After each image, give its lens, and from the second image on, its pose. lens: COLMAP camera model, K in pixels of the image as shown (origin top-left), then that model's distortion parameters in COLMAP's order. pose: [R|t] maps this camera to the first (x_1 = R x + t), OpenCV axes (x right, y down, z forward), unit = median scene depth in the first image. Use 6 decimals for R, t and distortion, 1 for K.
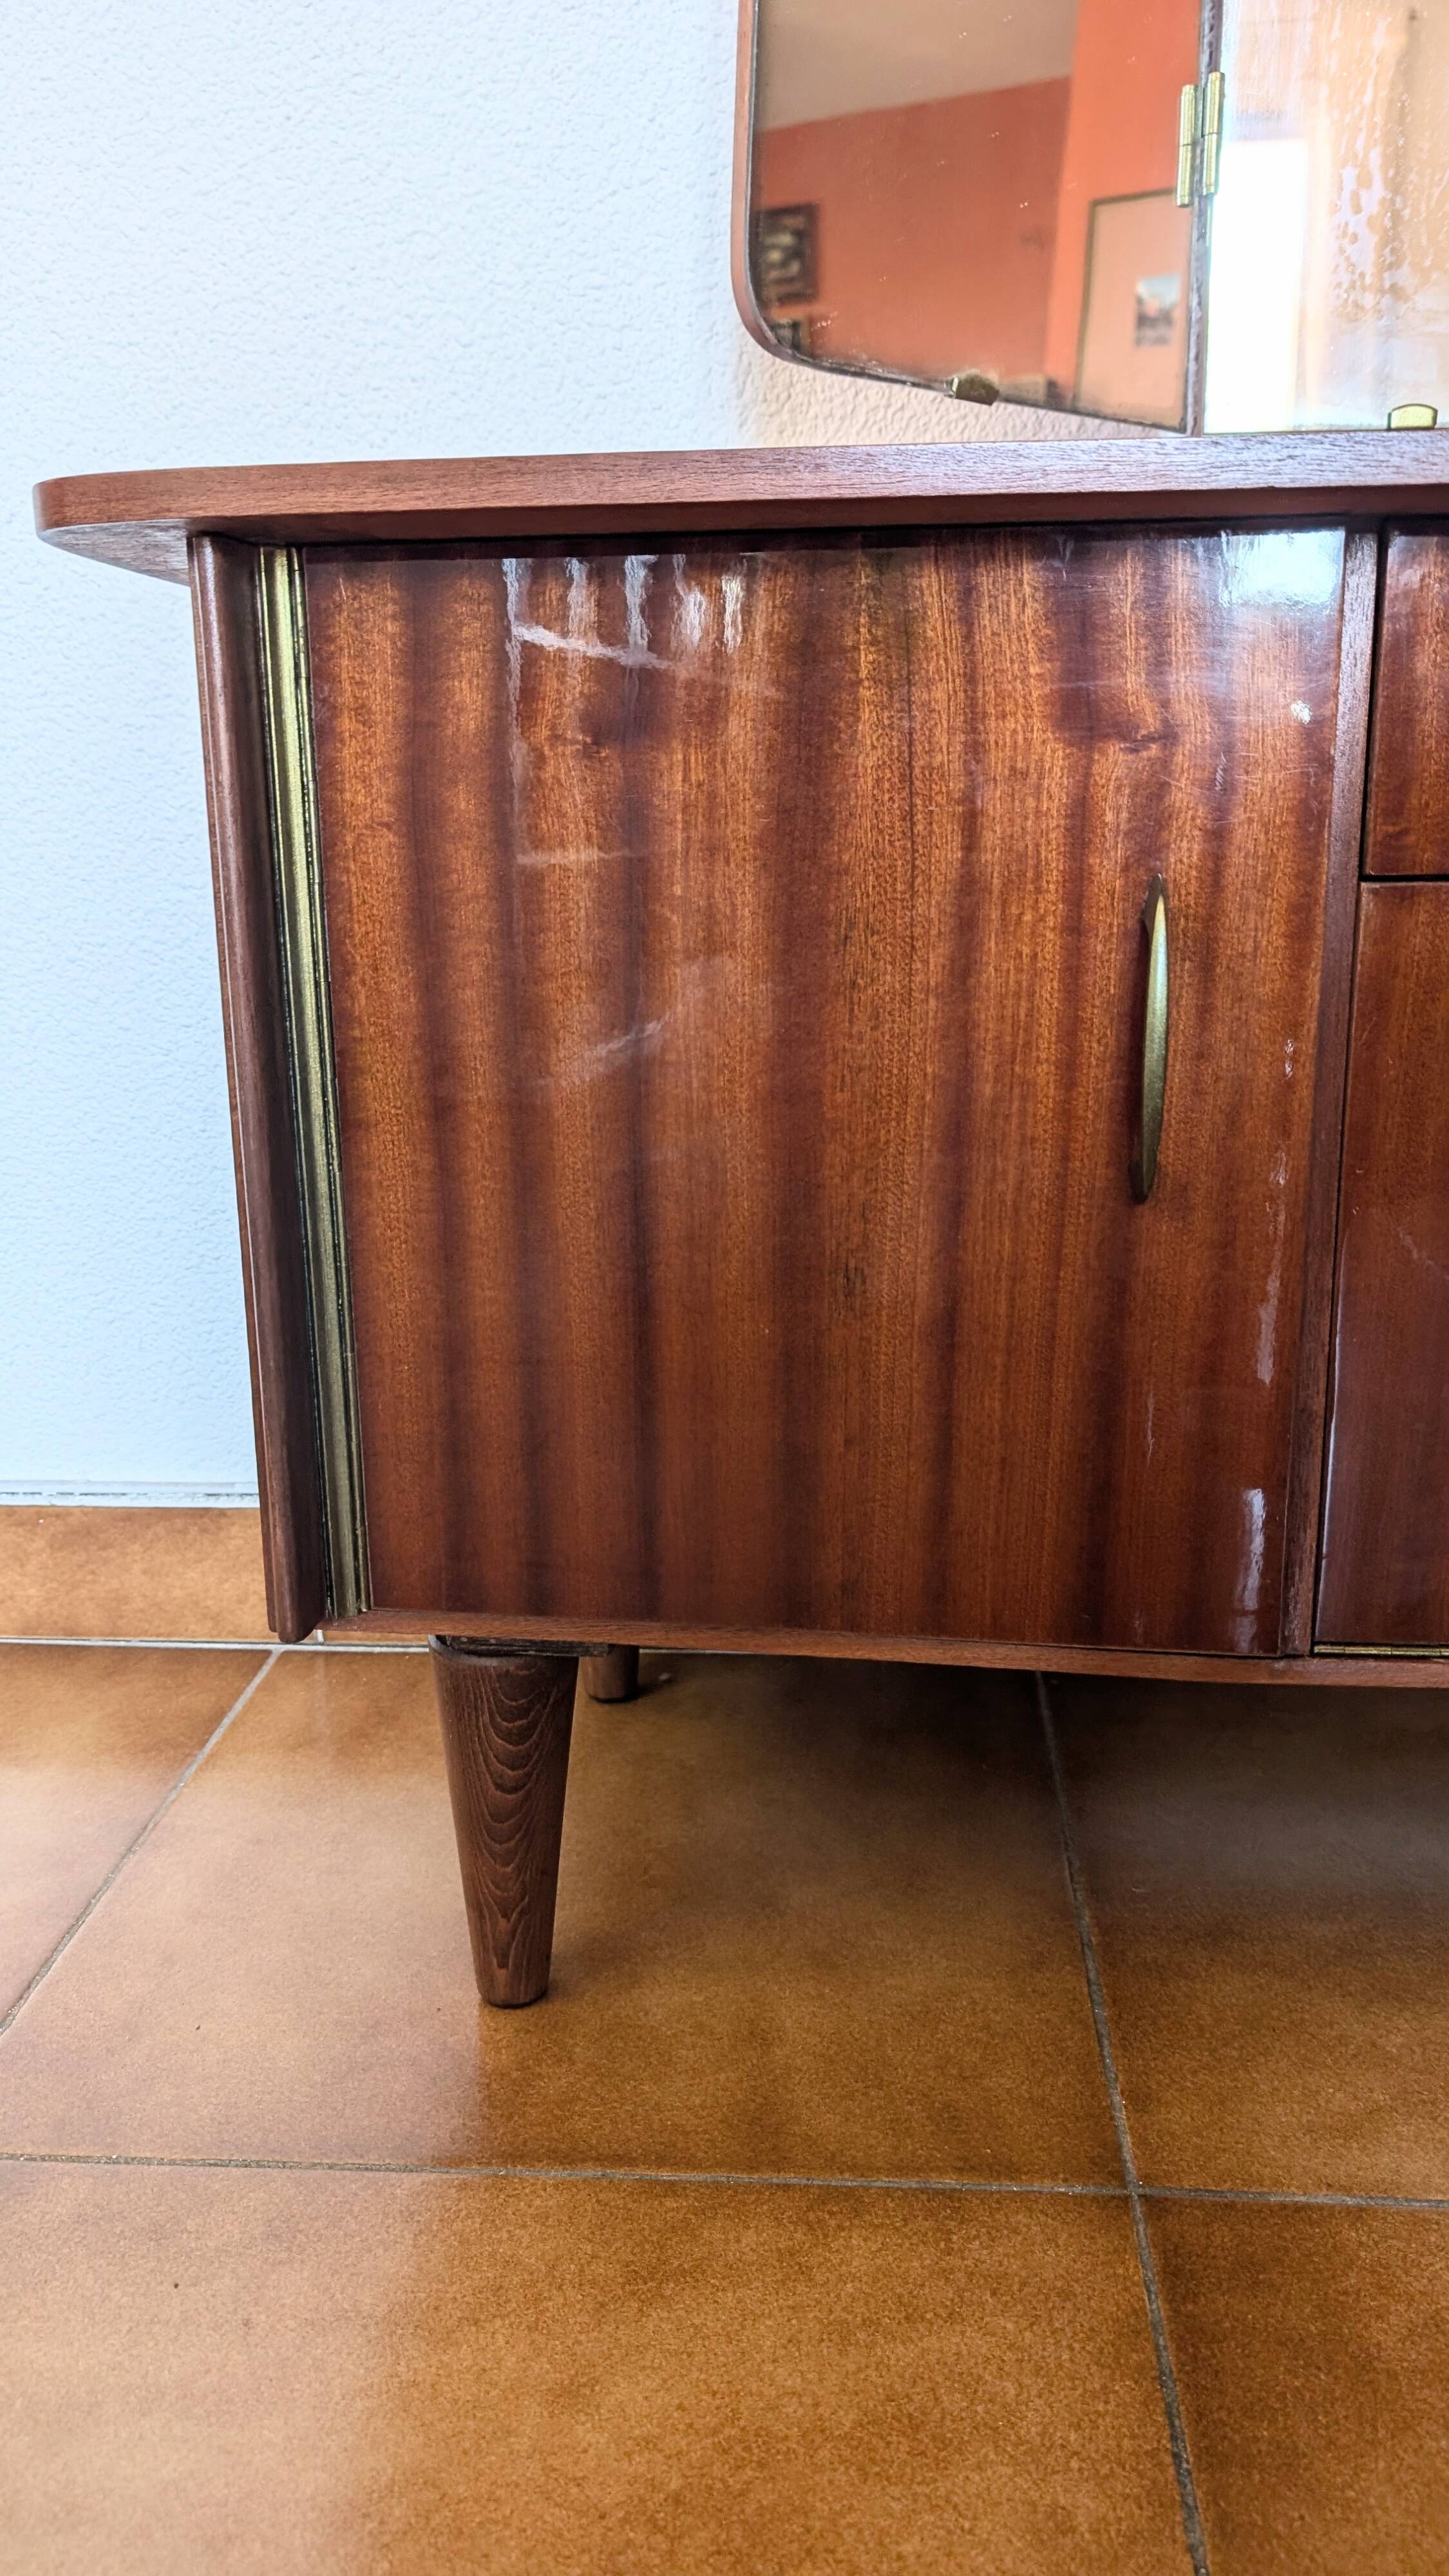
lens RADIAL K [[1888.2, 0, 754.7], [0, 1888.2, 1282.1], [0, 0, 1]] dist [0.024689, -0.029410]
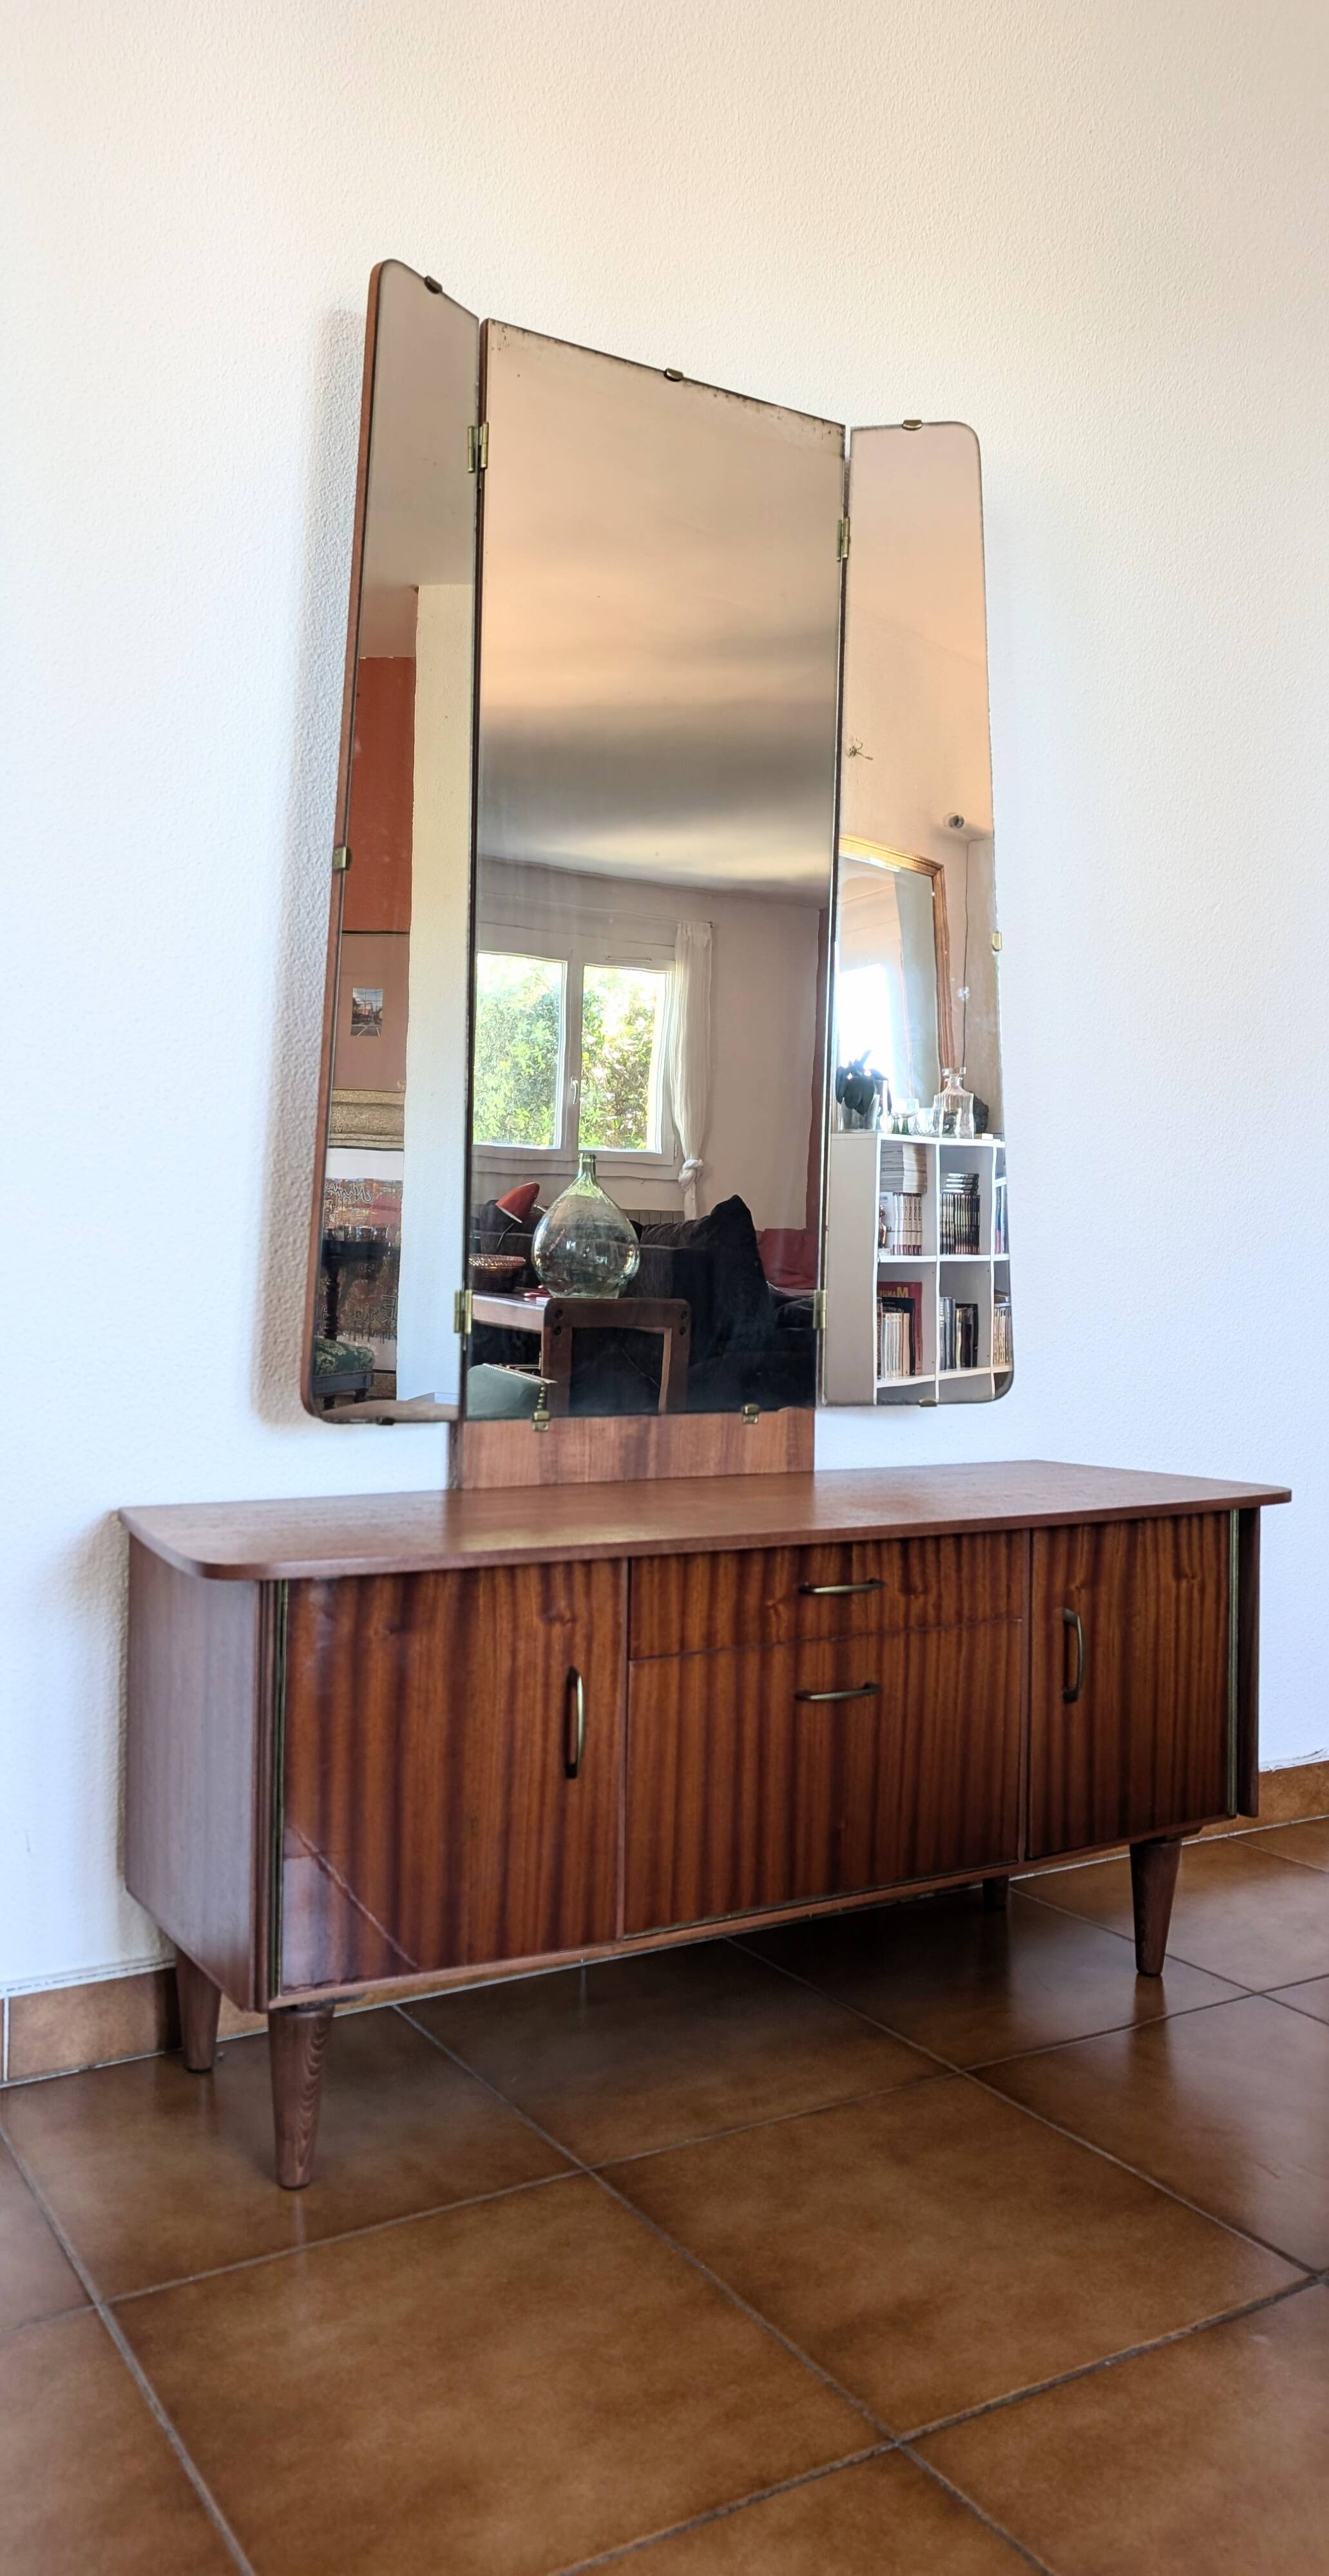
lens RADIAL K [[1881.7, 0, 618.6], [0, 1881.7, 1263.3], [0, 0, 1]] dist [0.006724, -0.004627]
pose [[0.826110, 0.023688, 0.563010, -1.226467], [0.110540, 0.972892, -0.203130, -0.194612], [-0.552560, 0.230043, 0.801098, -1.350242]]
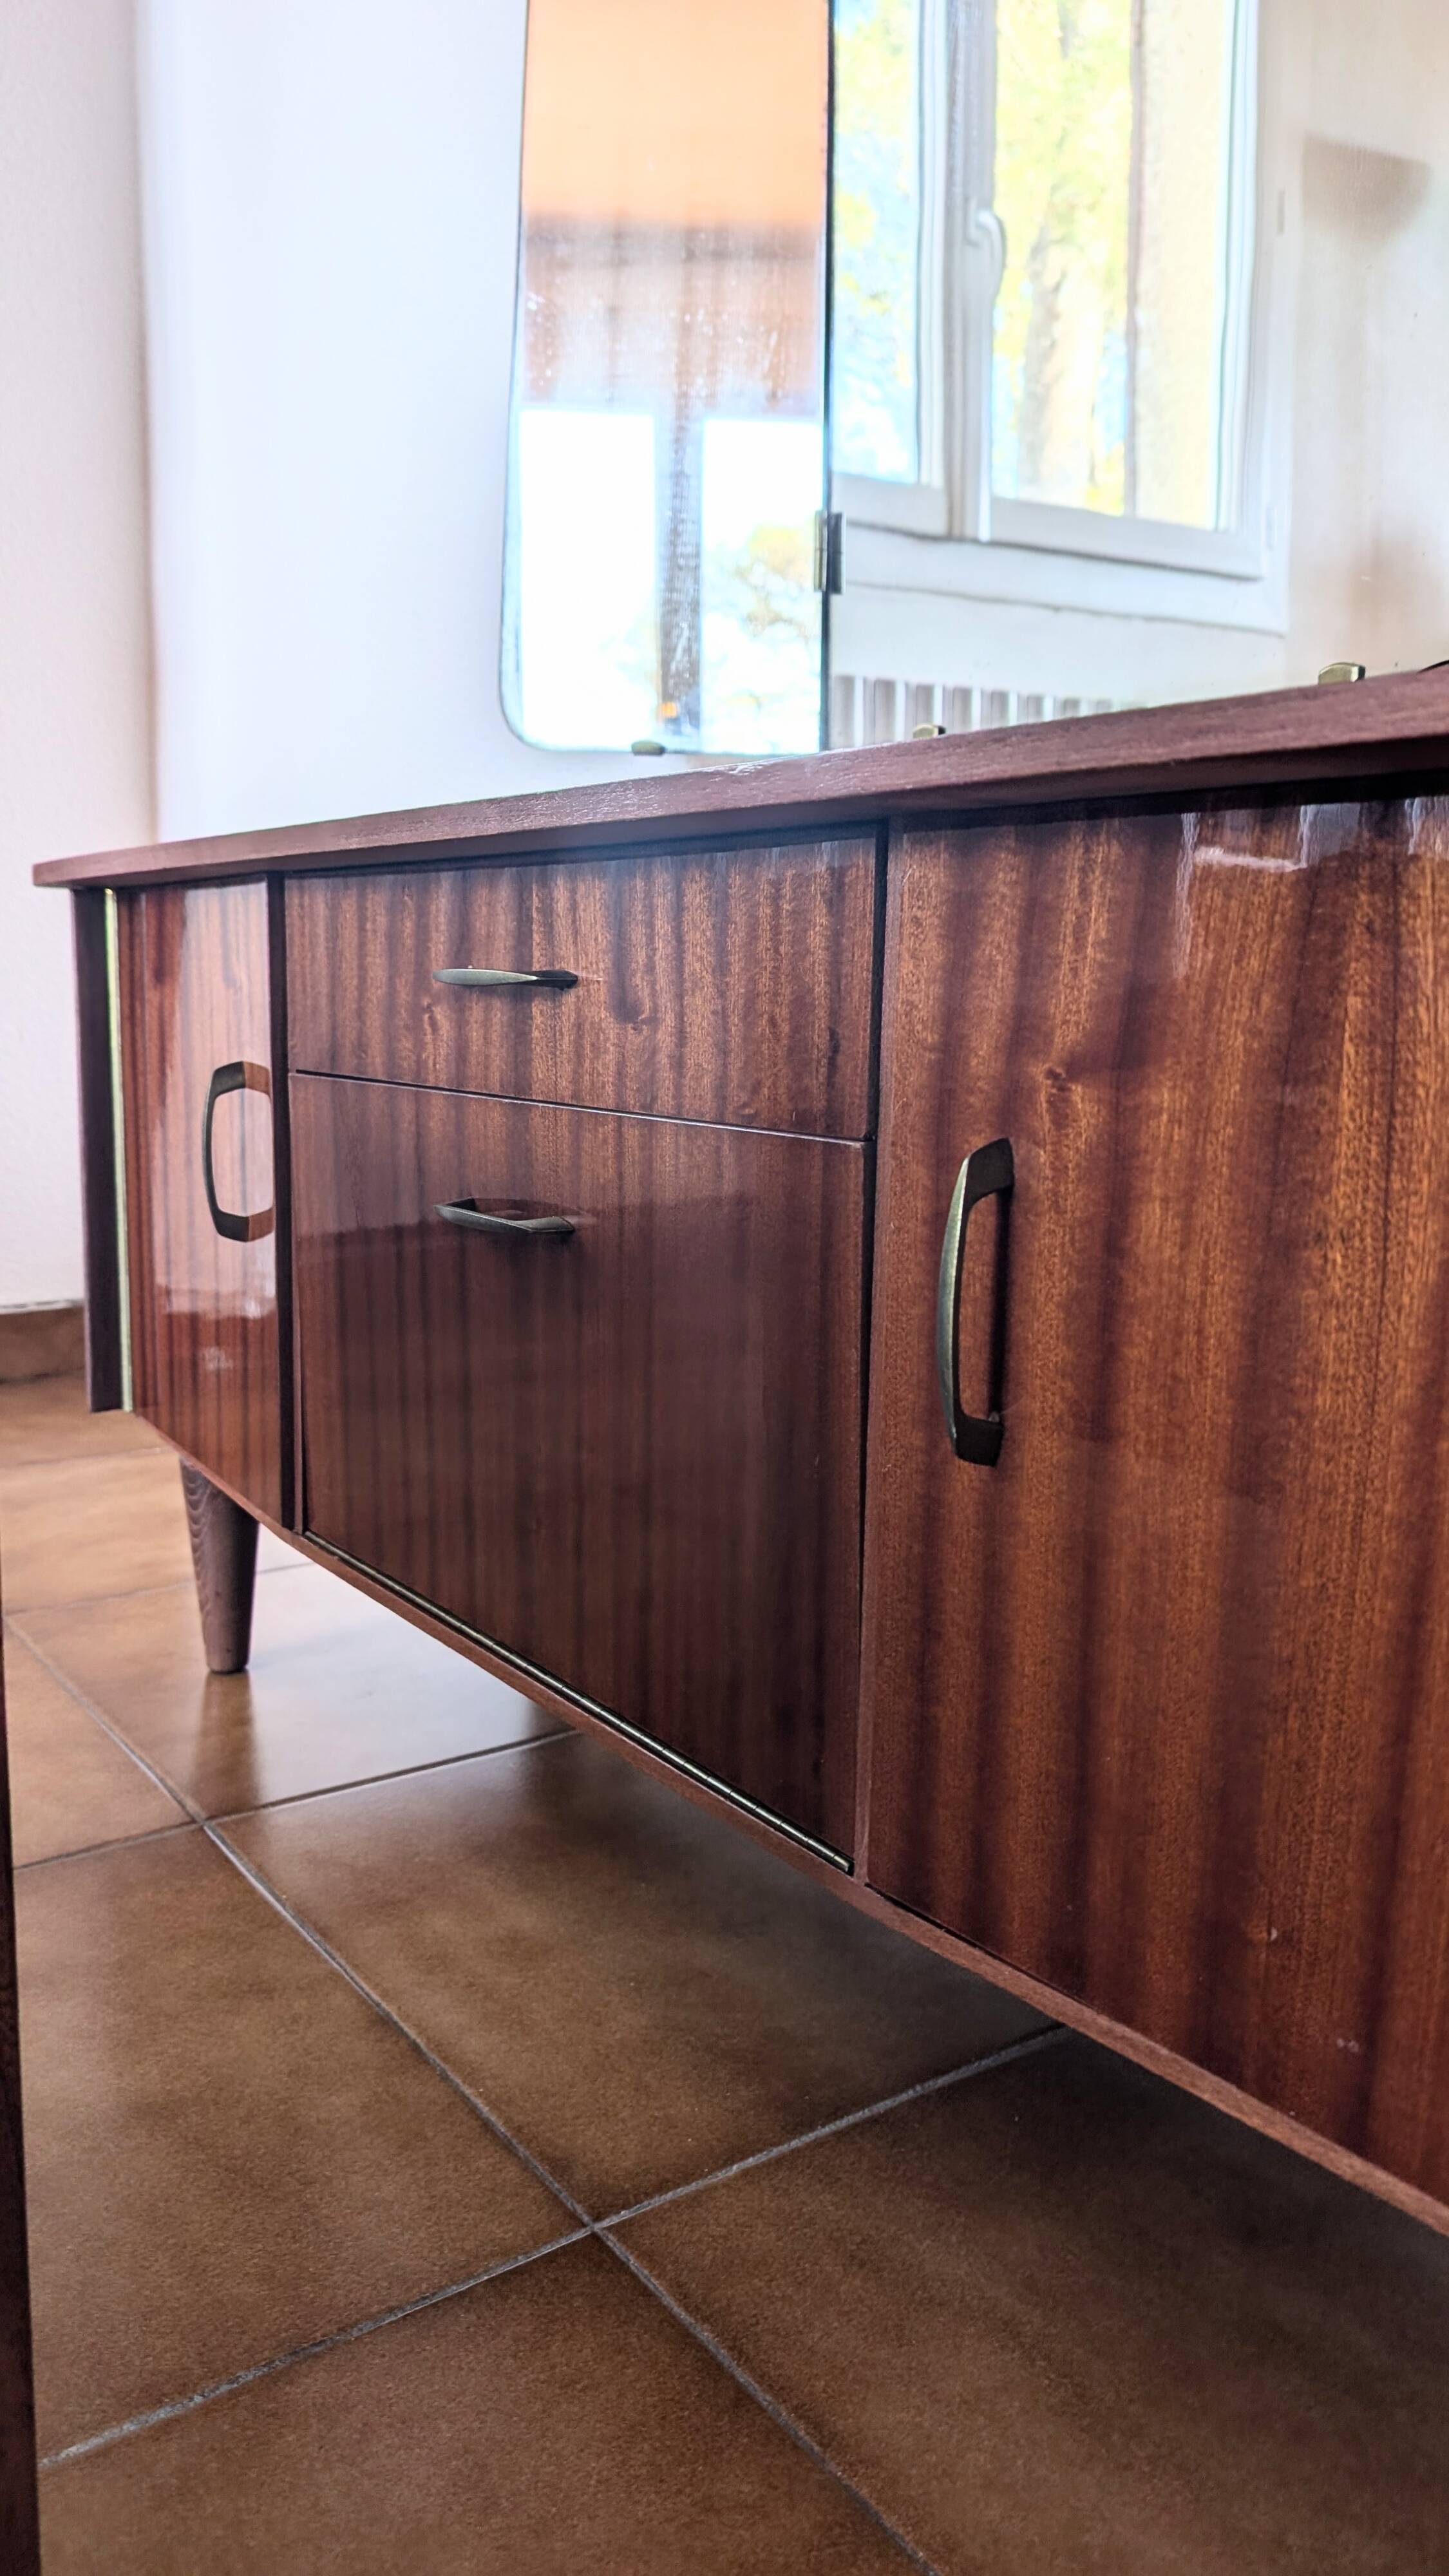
lens RADIAL K [[1888.2, 0, 723.1], [0, 1888.2, 1278.9], [0, 0, 1]] dist [0.024689, -0.029410]
pose [[0.630548, 0.142826, -0.762896, 1.694684], [-0.210969, 0.977455, 0.008625, -0.107860], [0.746928, 0.155509, 0.646464, 0.175104]]
